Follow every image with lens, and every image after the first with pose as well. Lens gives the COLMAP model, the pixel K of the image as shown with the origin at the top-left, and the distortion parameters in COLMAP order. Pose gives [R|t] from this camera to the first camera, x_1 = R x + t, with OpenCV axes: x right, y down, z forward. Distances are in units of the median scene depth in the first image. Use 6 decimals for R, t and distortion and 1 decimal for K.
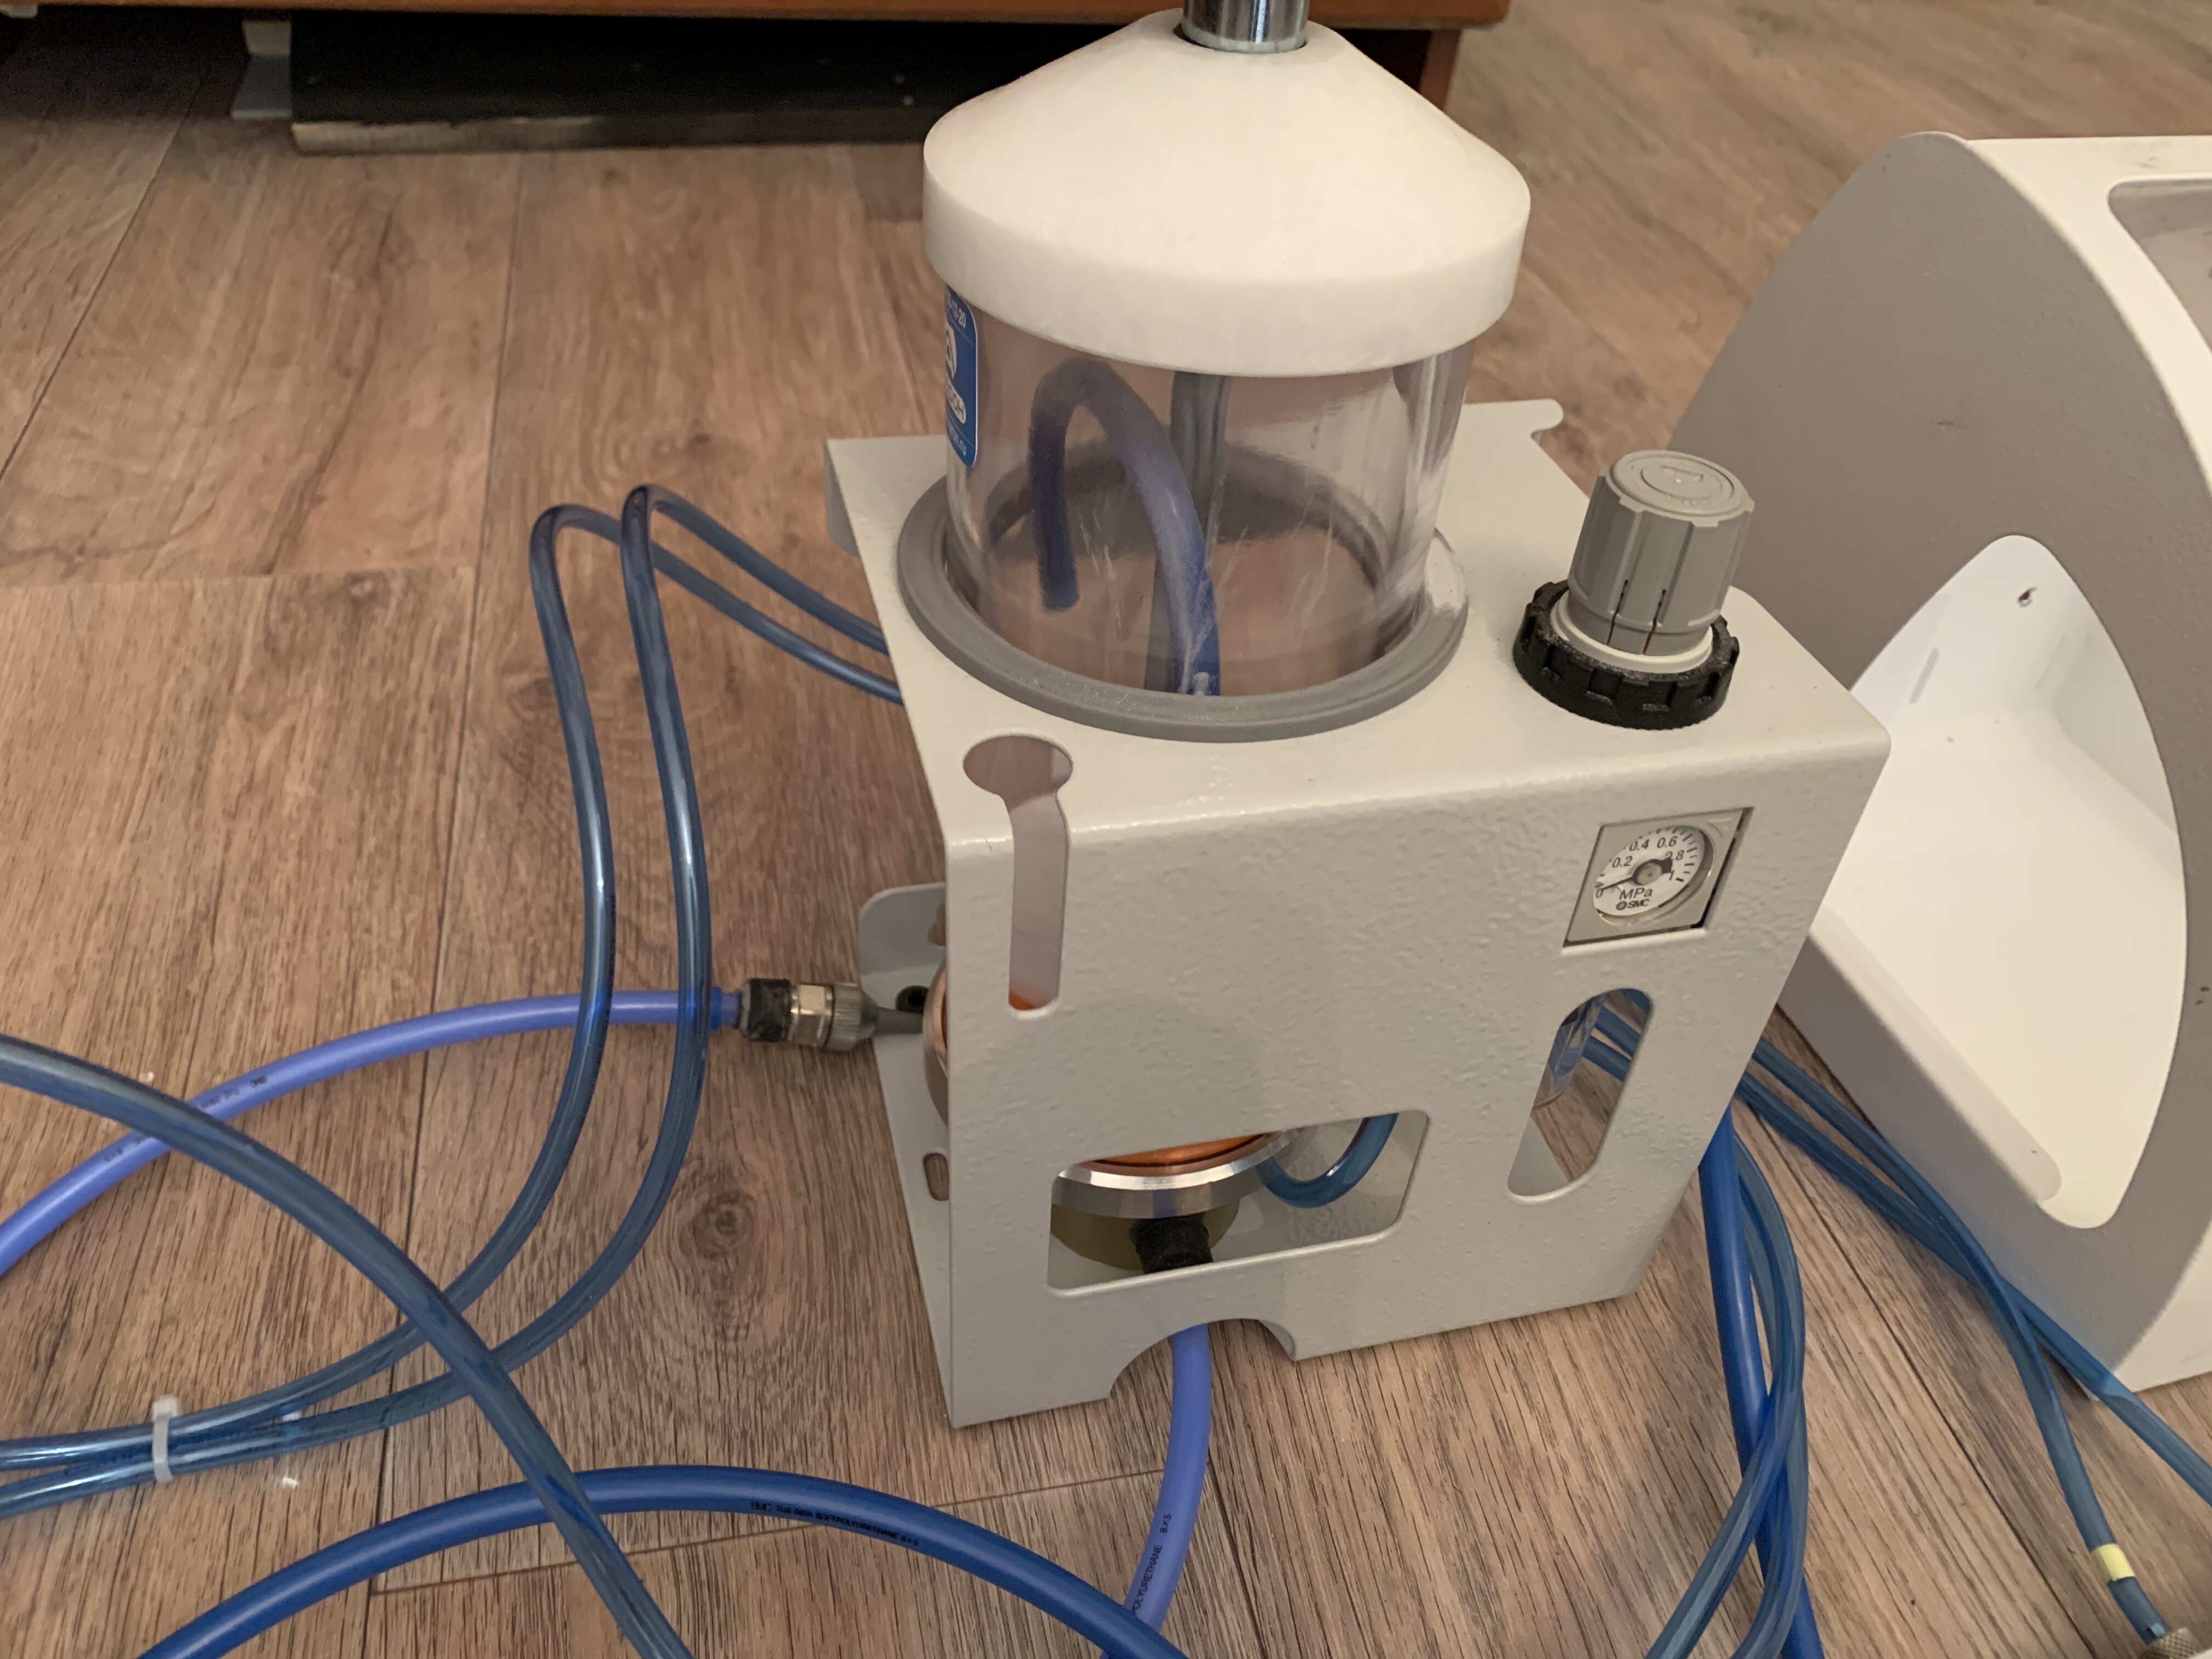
lens RADIAL K [[1680.7, 0, 1074.0], [0, 1680.7, 823.2], [0, 0, 1]] dist [0.009617, 0.002402]
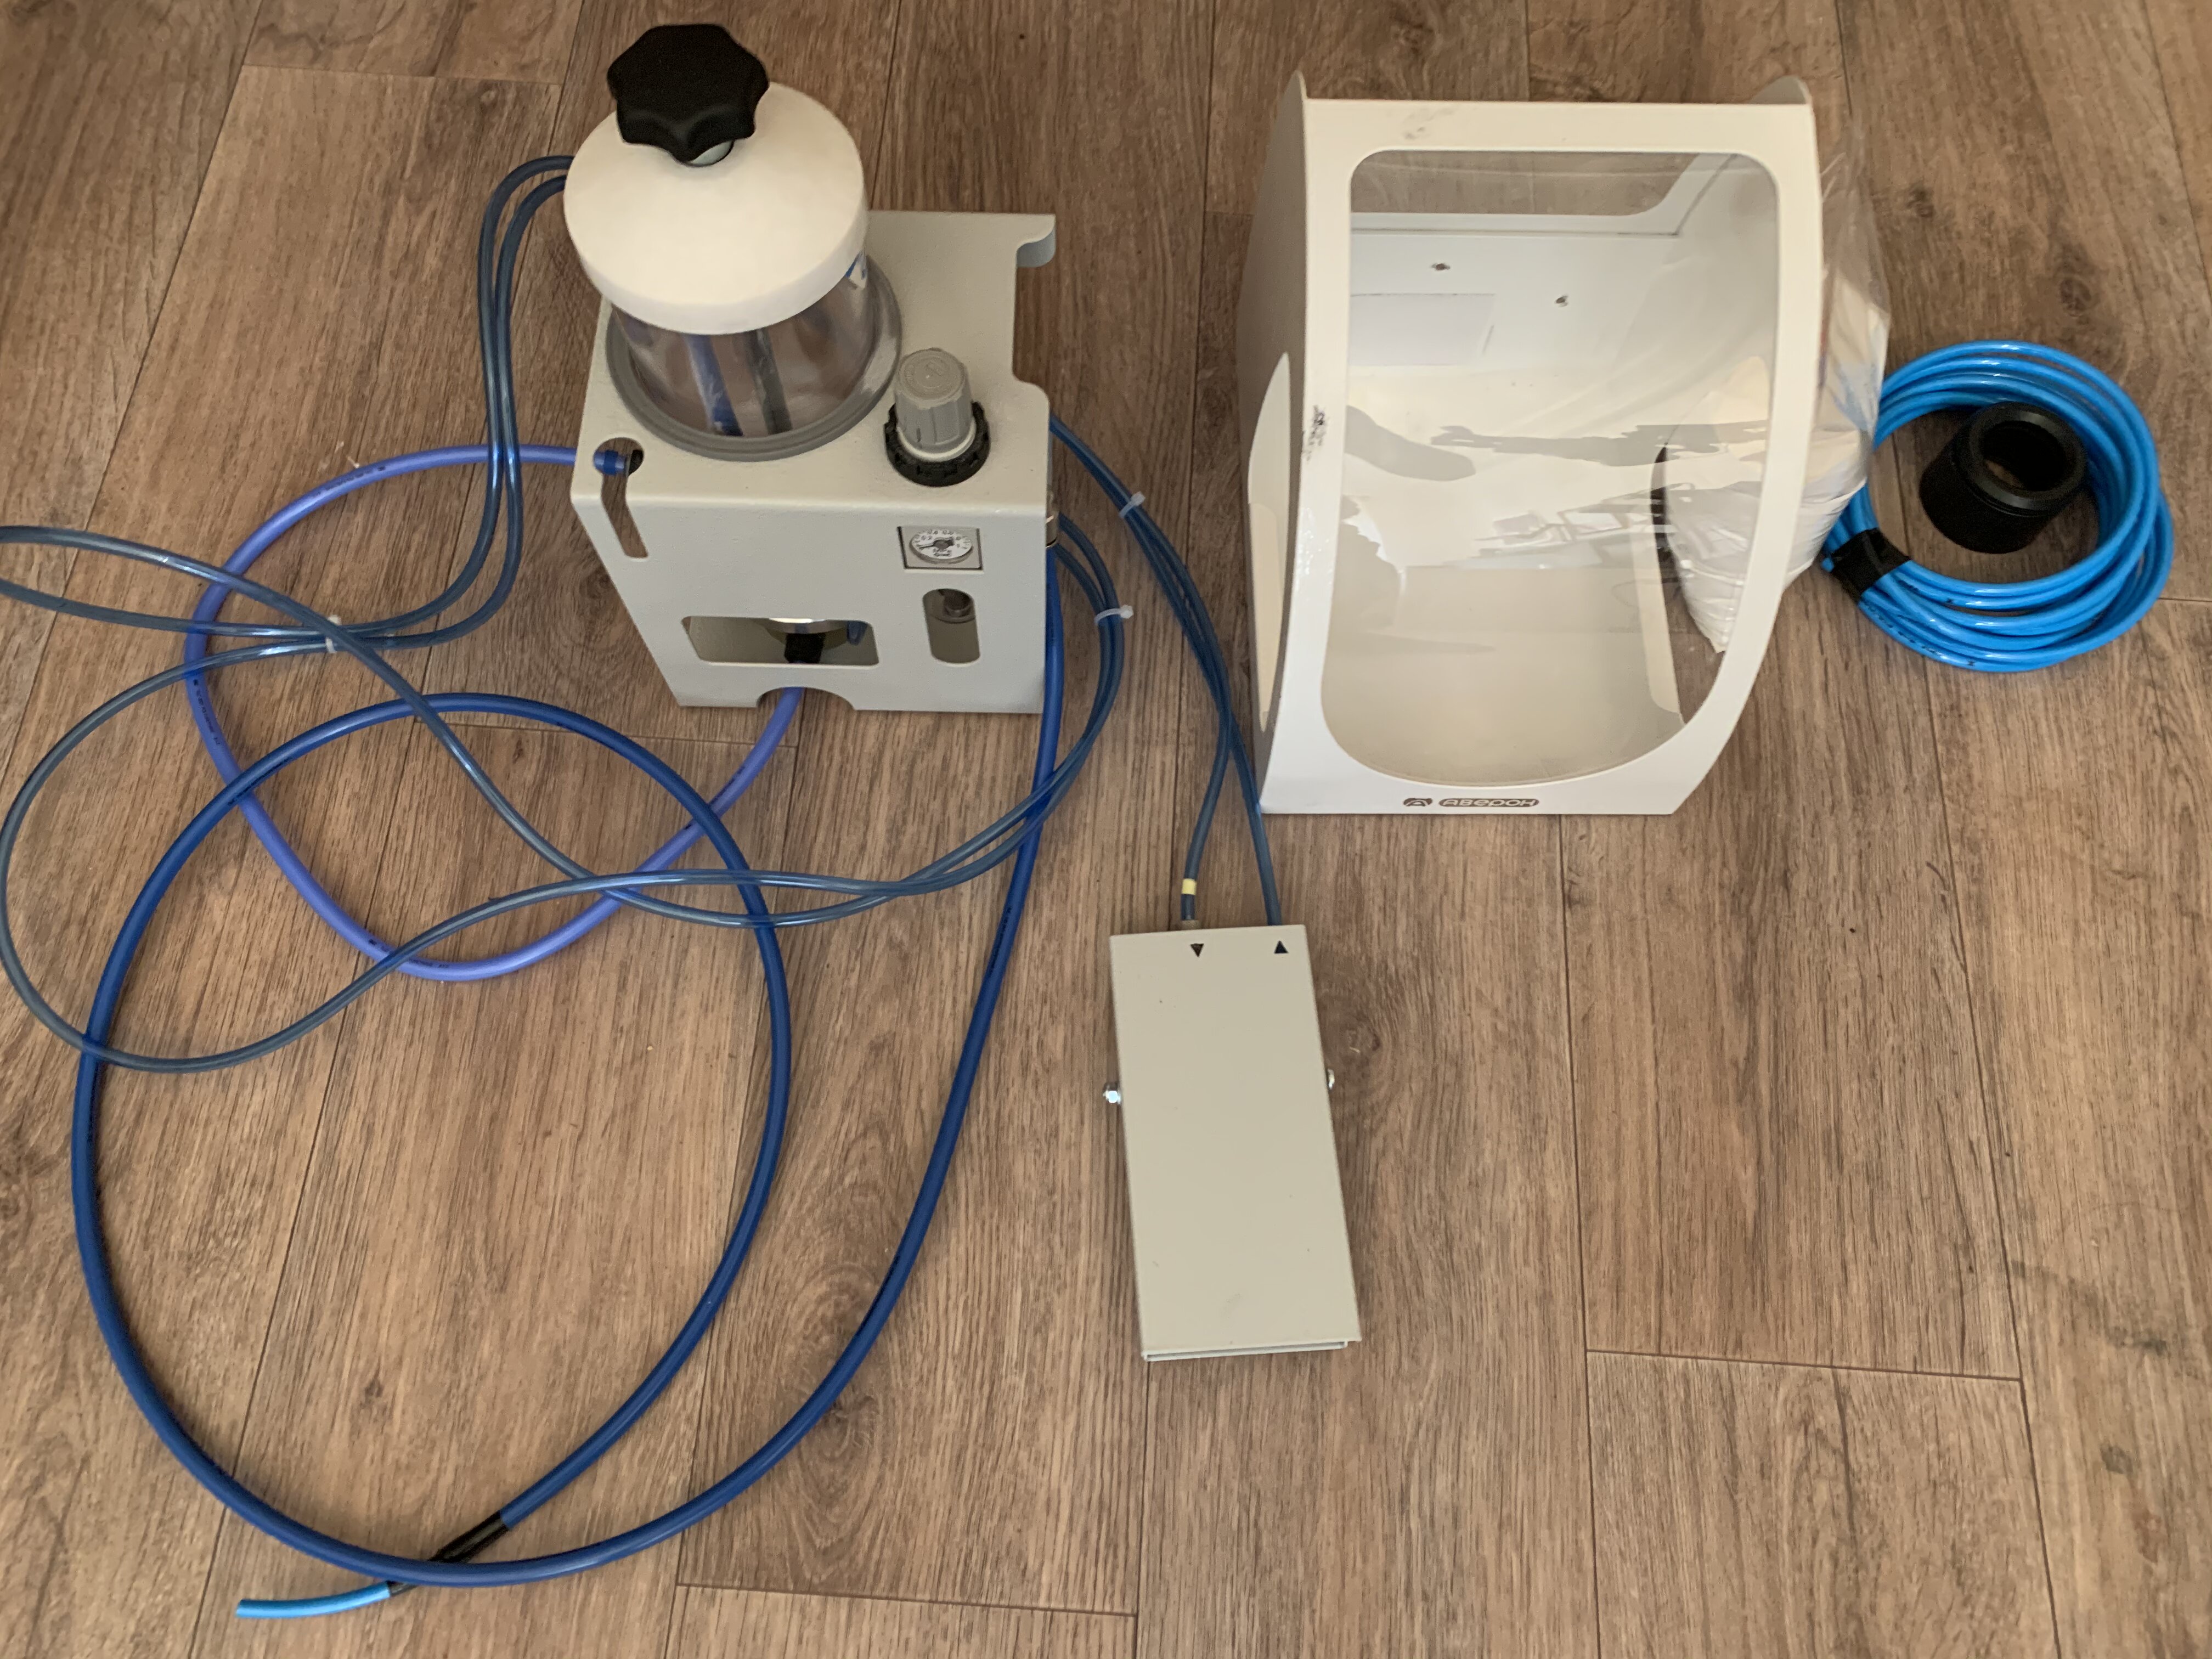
lens RADIAL K [[1663.8, 0, 1099.7], [0, 1663.8, 800.0], [0, 0, 1]] dist [0.023645, -0.007447]
pose [[0.961850, 0.224266, -0.156685, 0.755565], [-0.129154, 0.877115, 0.462589, -0.545917], [0.241174, -0.424704, 0.872618, -0.709100]]
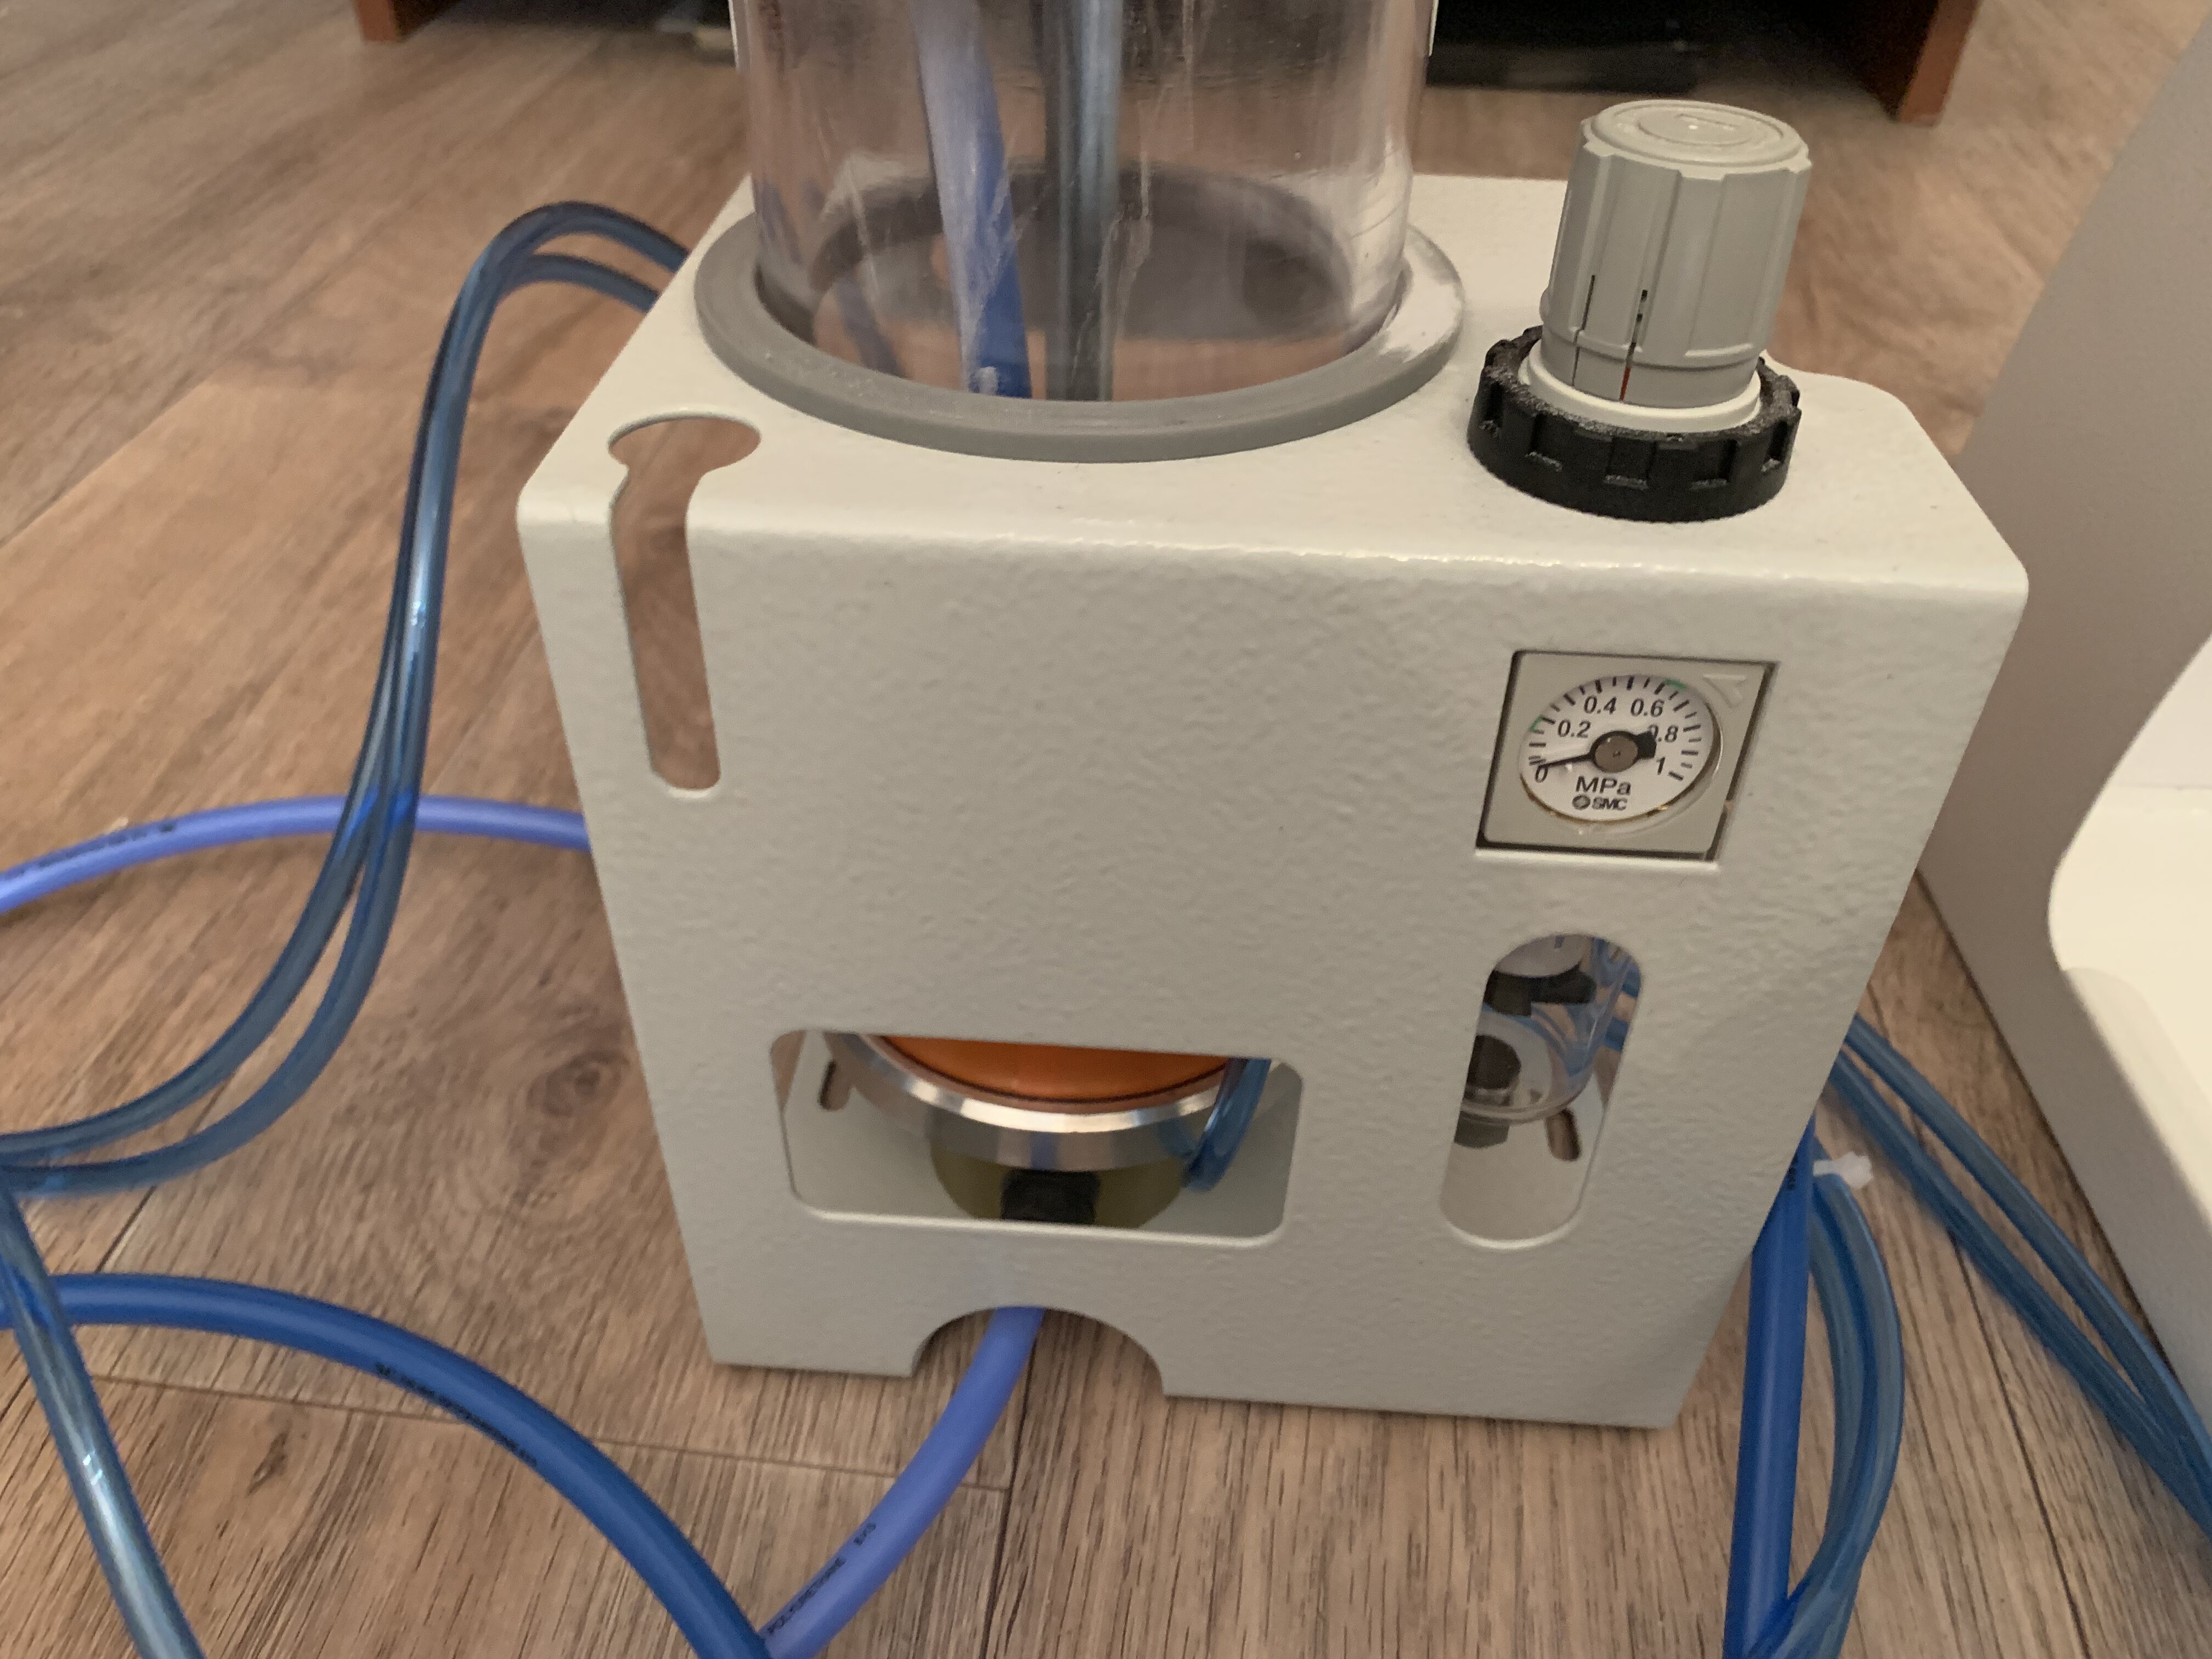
lens RADIAL K [[1685.9, 0, 1090.0], [0, 1685.9, 841.0], [0, 0, 1]] dist [0.001132, 0.000219]
pose [[0.947241, 0.156790, -0.279555, 0.277296], [-0.166240, 0.986032, -0.010265, 0.087418], [0.274041, 0.056197, 0.960075, 0.248708]]
